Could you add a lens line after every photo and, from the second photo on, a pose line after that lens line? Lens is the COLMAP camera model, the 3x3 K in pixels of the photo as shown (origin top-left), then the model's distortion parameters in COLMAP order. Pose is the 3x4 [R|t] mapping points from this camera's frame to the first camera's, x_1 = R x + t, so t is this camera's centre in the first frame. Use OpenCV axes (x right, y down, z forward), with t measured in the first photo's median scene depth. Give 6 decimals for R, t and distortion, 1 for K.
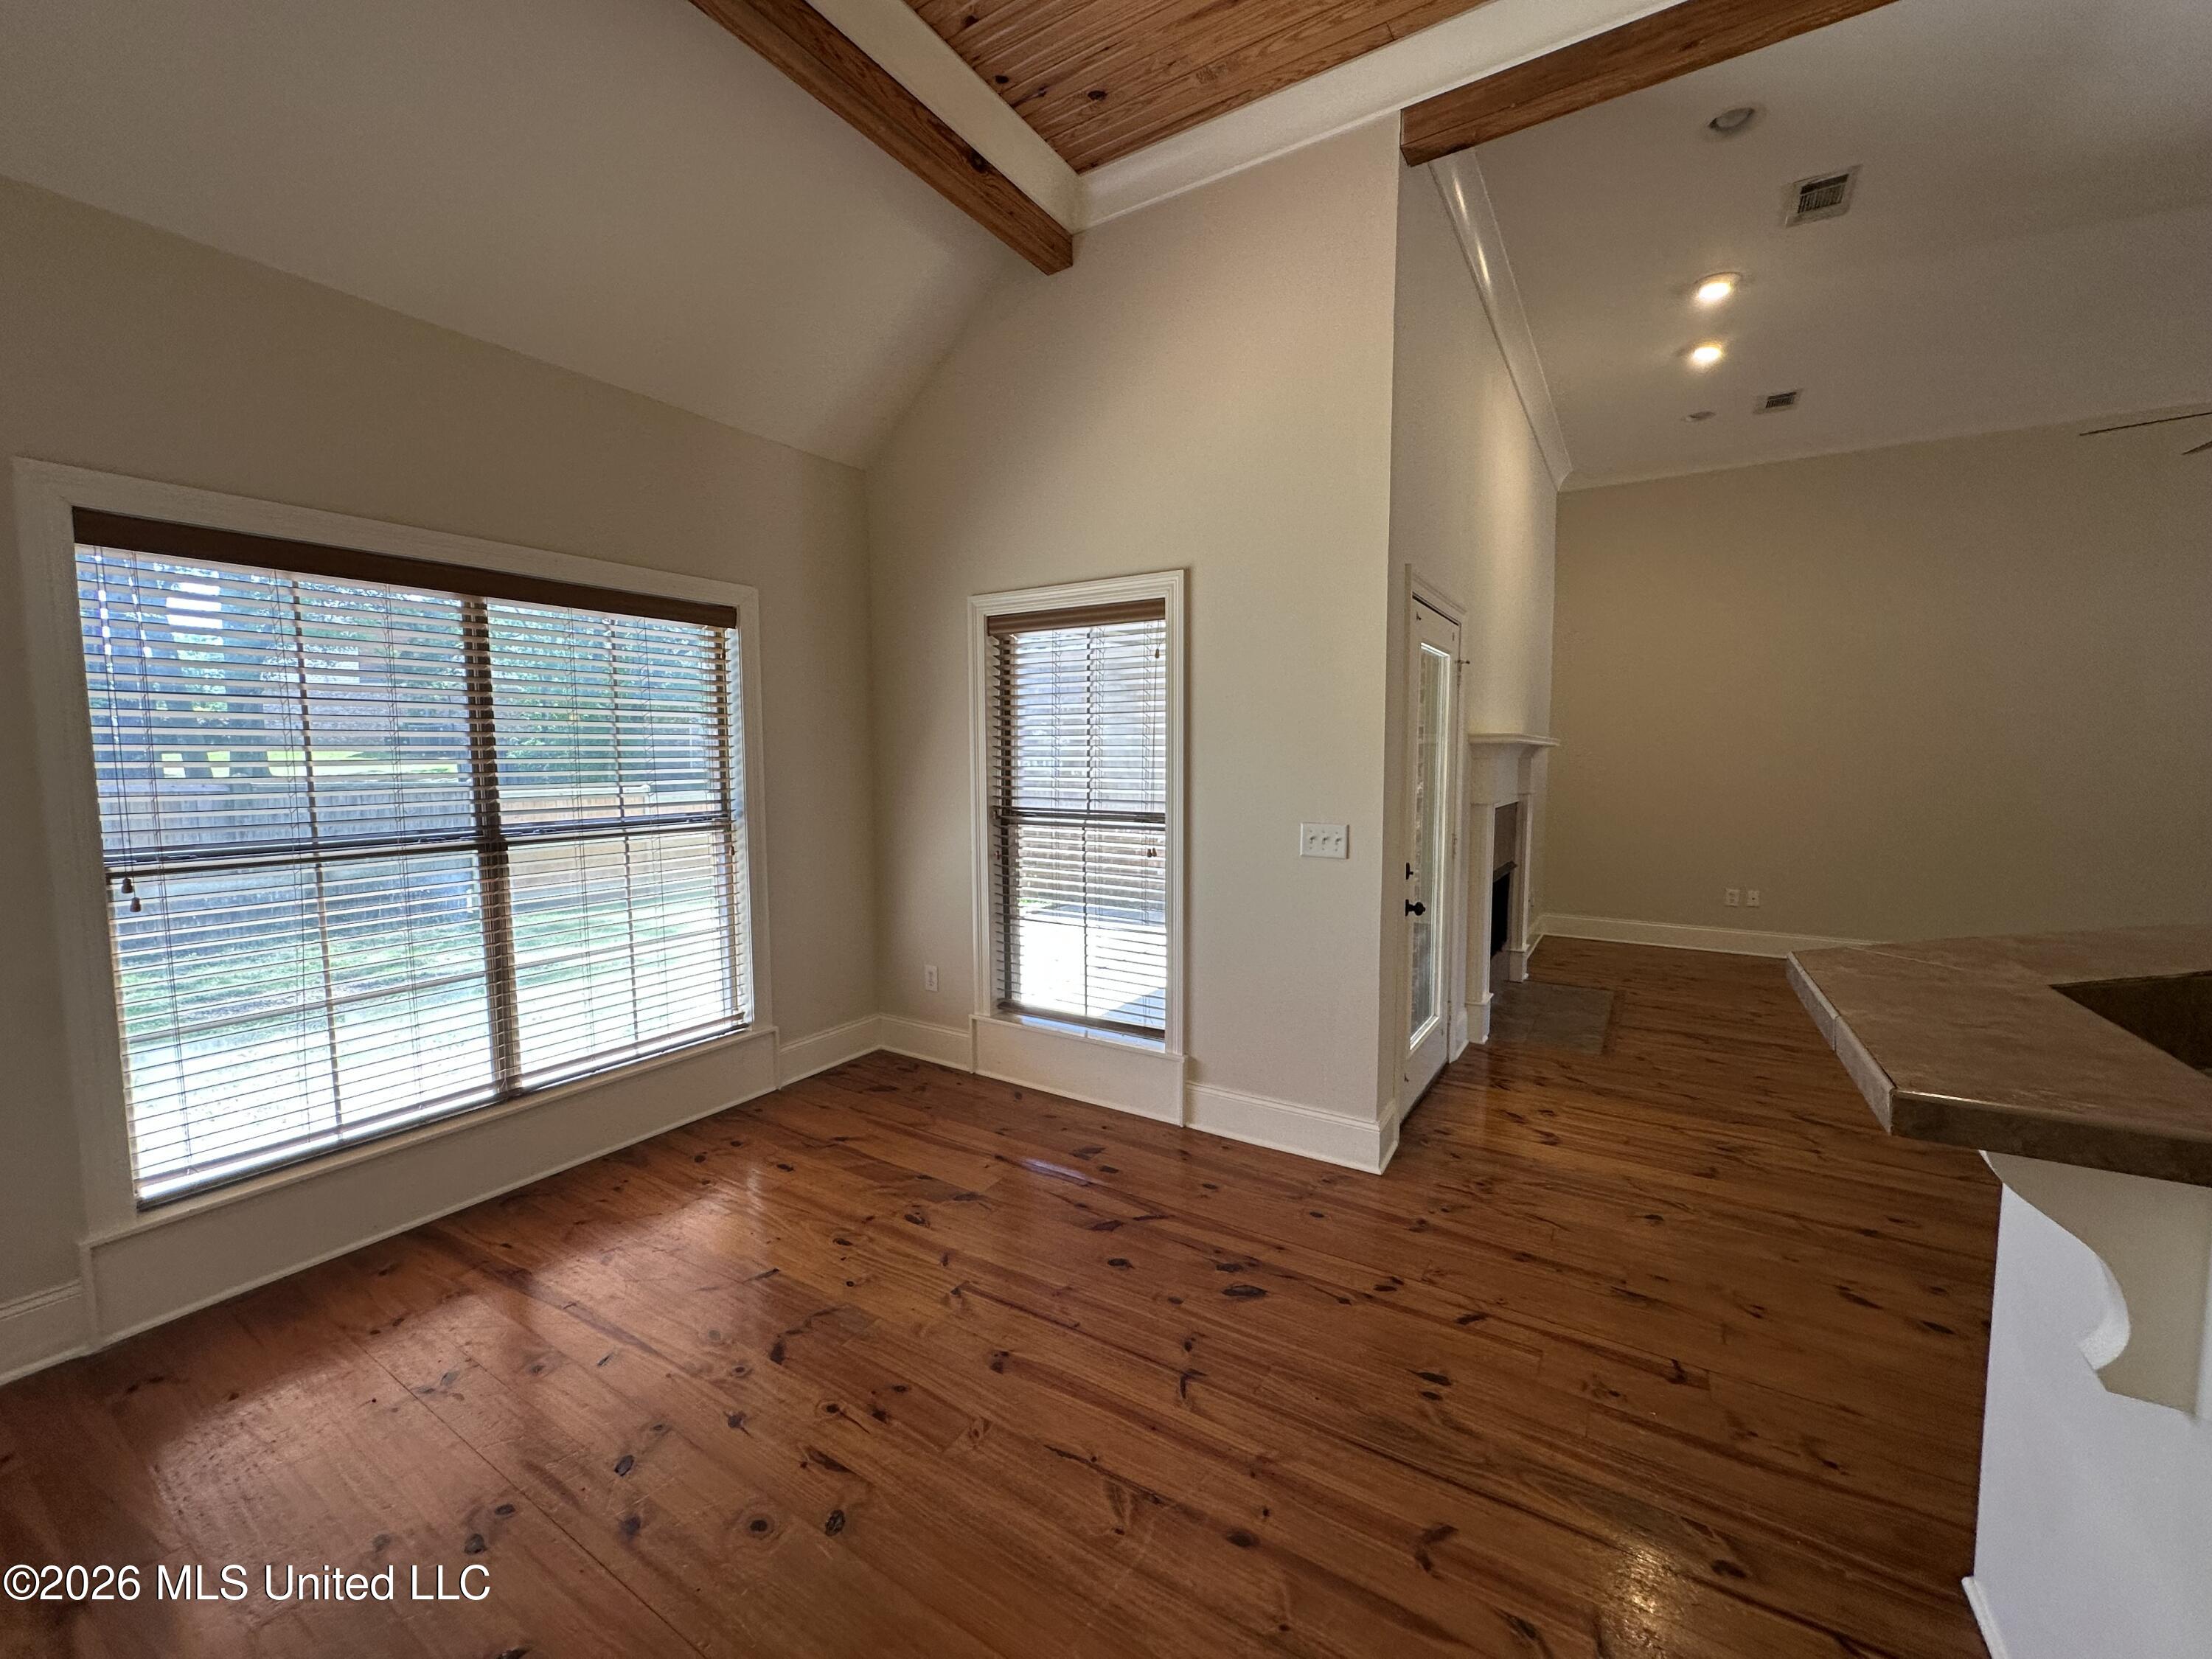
lens RADIAL K [[887.0, 0, 1102.9], [0, 887.0, 825.0], [0, 0, 1]] dist [-0.002176, 0.001054]
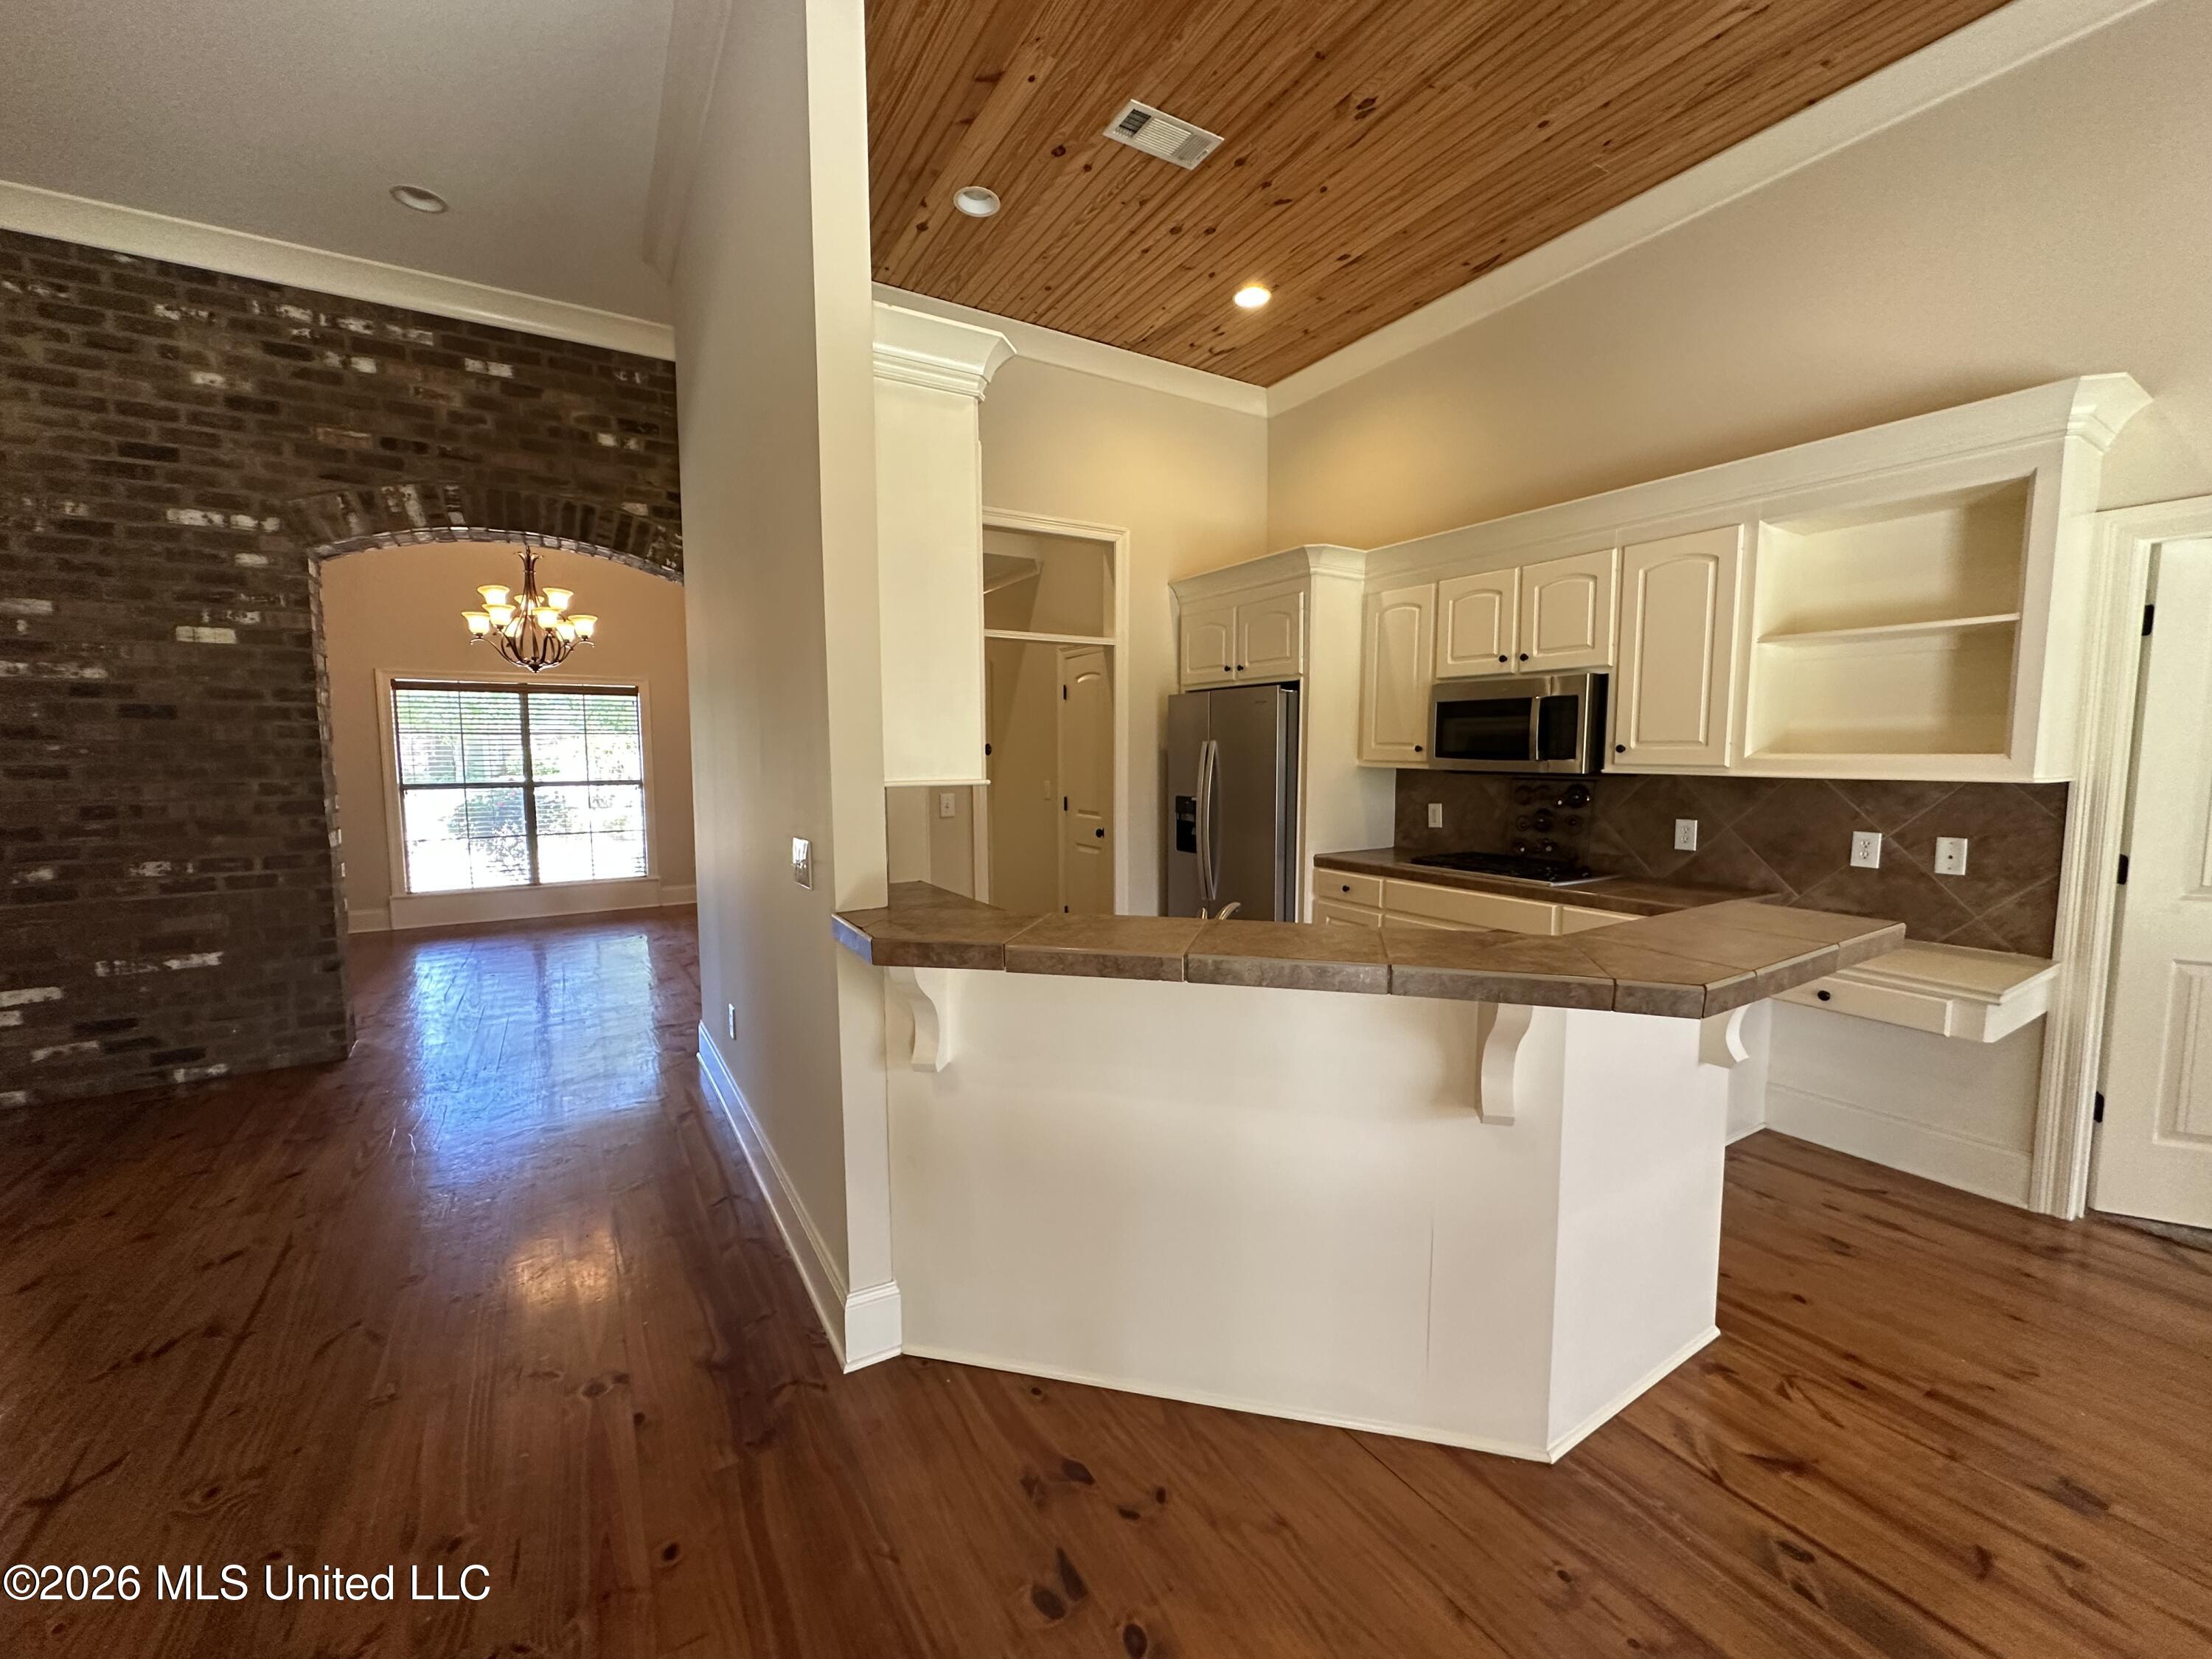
lens RADIAL K [[887.0, 0, 1106.3], [0, 887.0, 825.8], [0, 0, 1]] dist [-0.002176, 0.001054]
pose [[-0.898988, -0.035238, 0.436553, 0.538865], [0.038377, 0.986587, 0.158664, -0.087411], [-0.436288, 0.159391, -0.885577, 1.132525]]
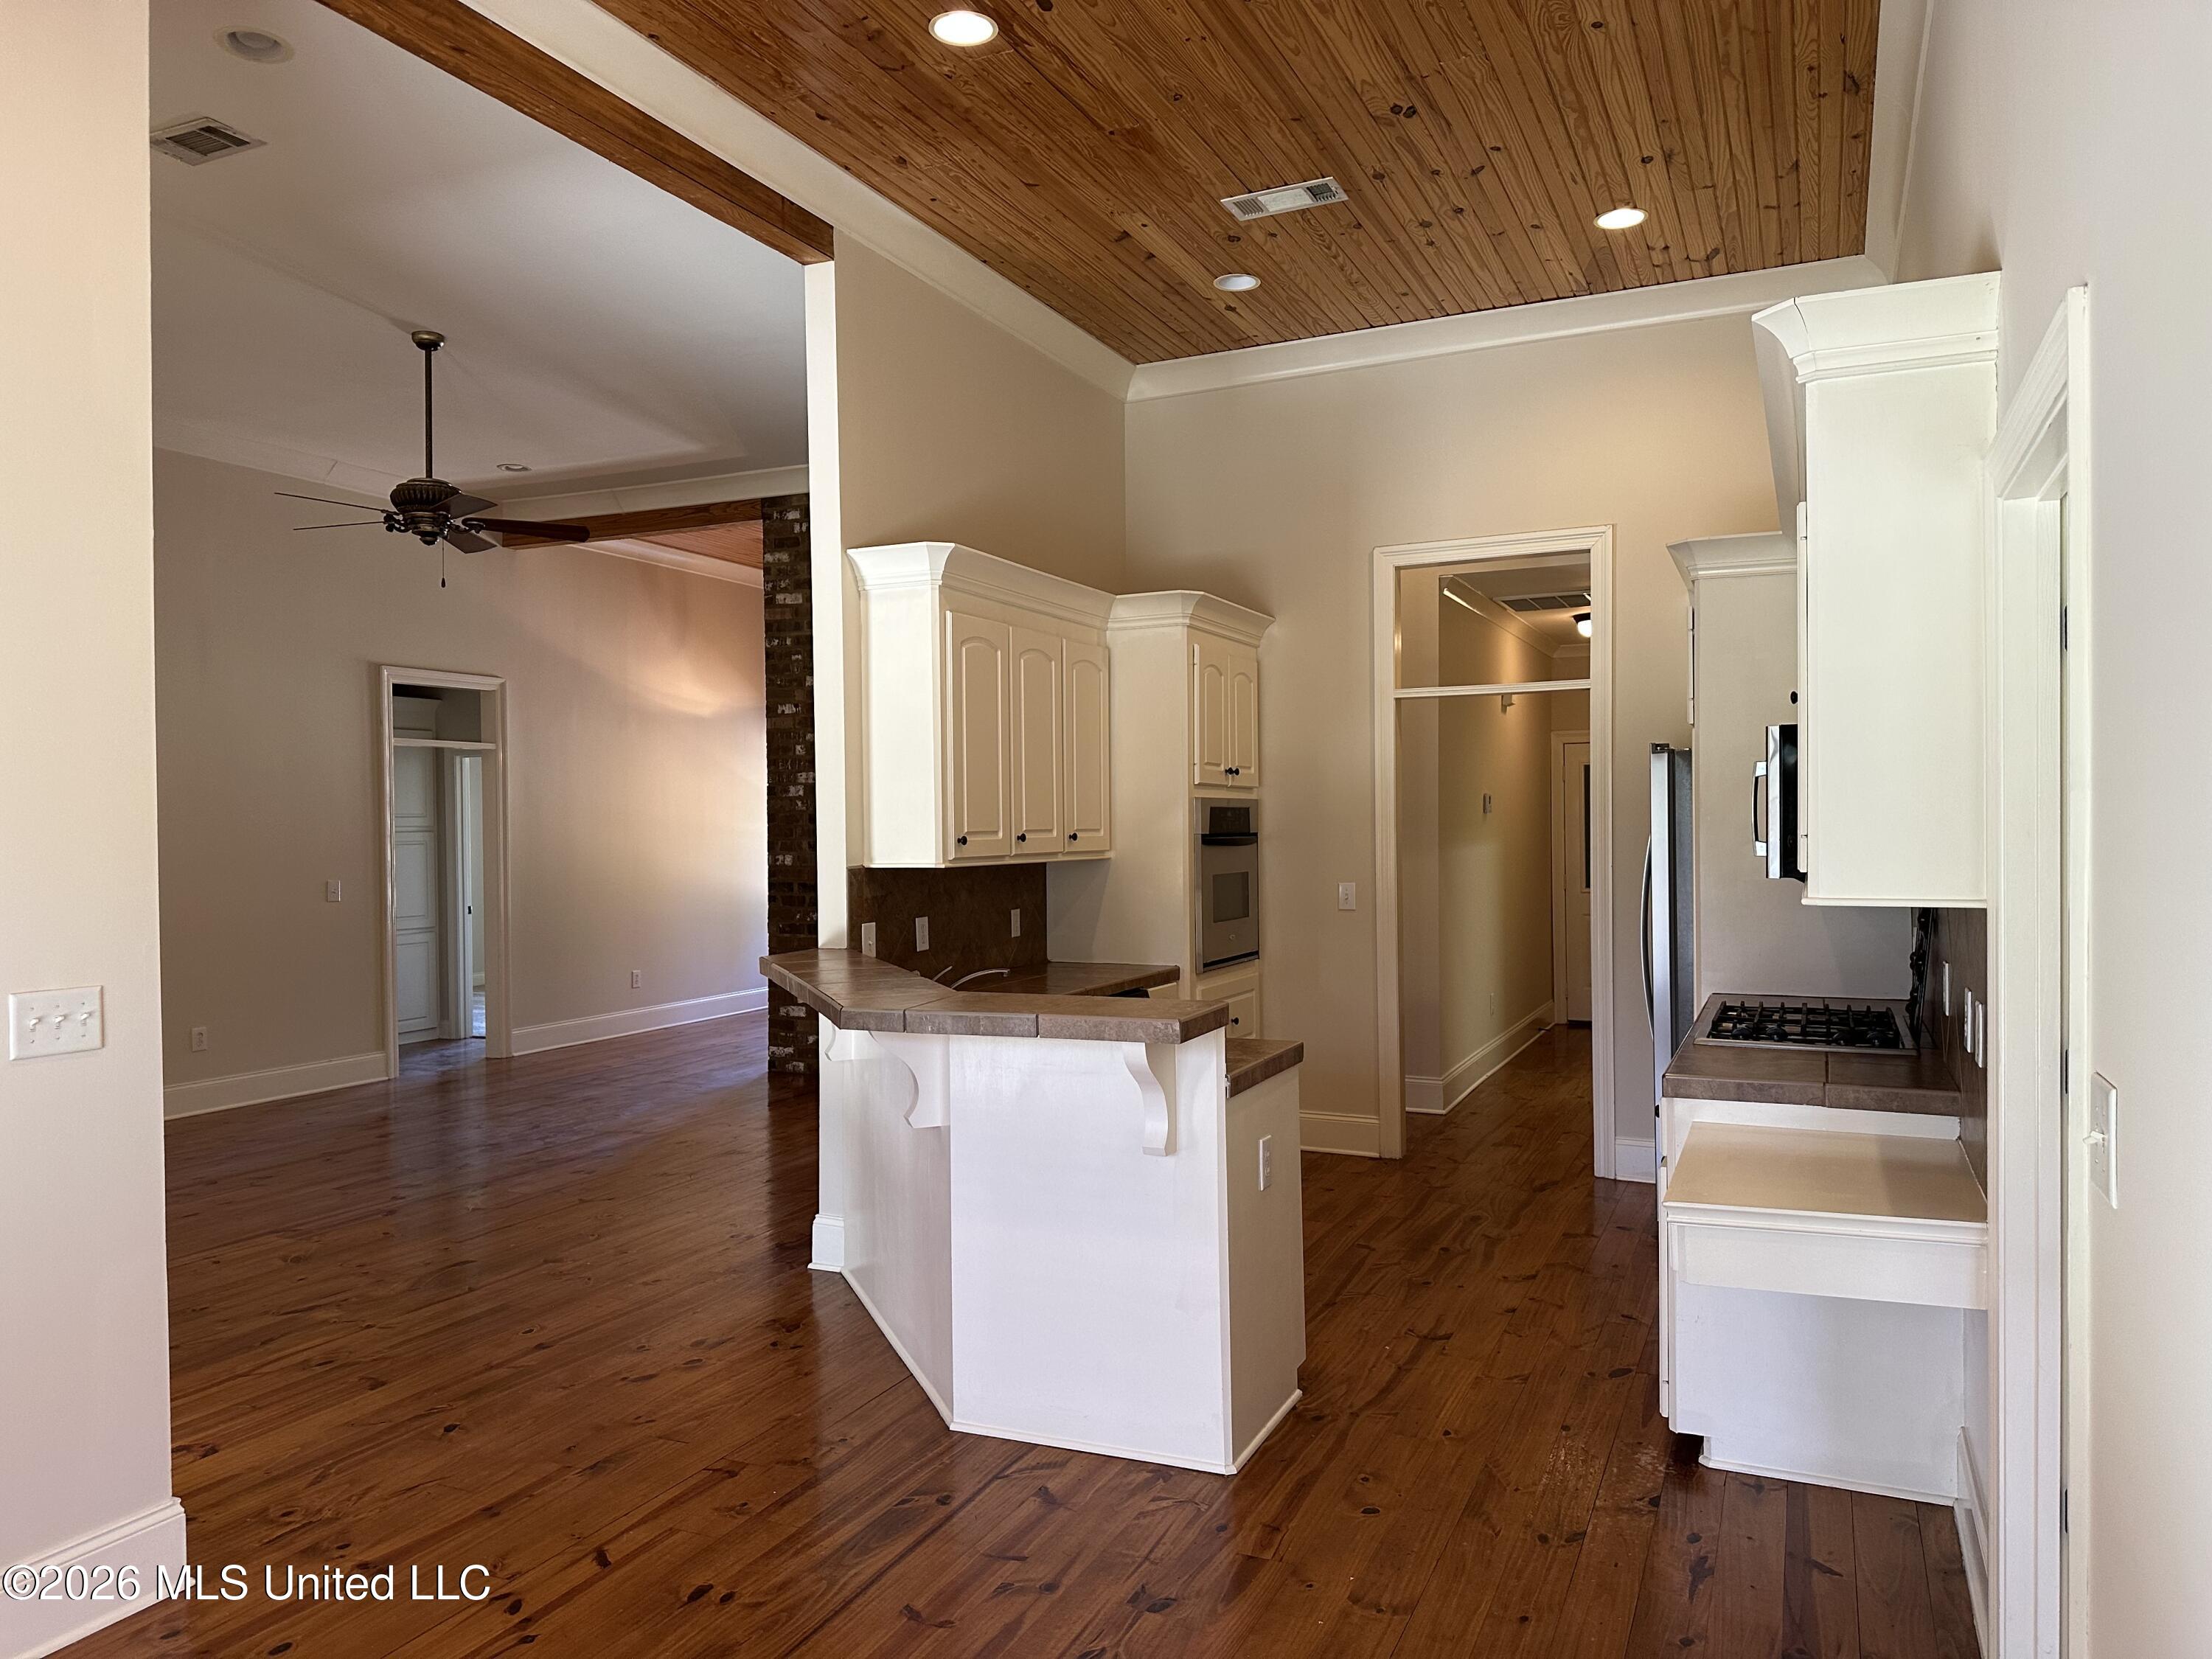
lens RADIAL K [[1558.2, 0, 1097.1], [0, 1558.2, 827.1], [0, 0, 1]] dist [0.055374, -0.059231]
pose [[-0.131357, -0.003611, 0.991329, -0.811452], [0.089251, 0.995889, 0.015454, -0.061337], [-0.987309, 0.090508, -0.130495, 0.534219]]
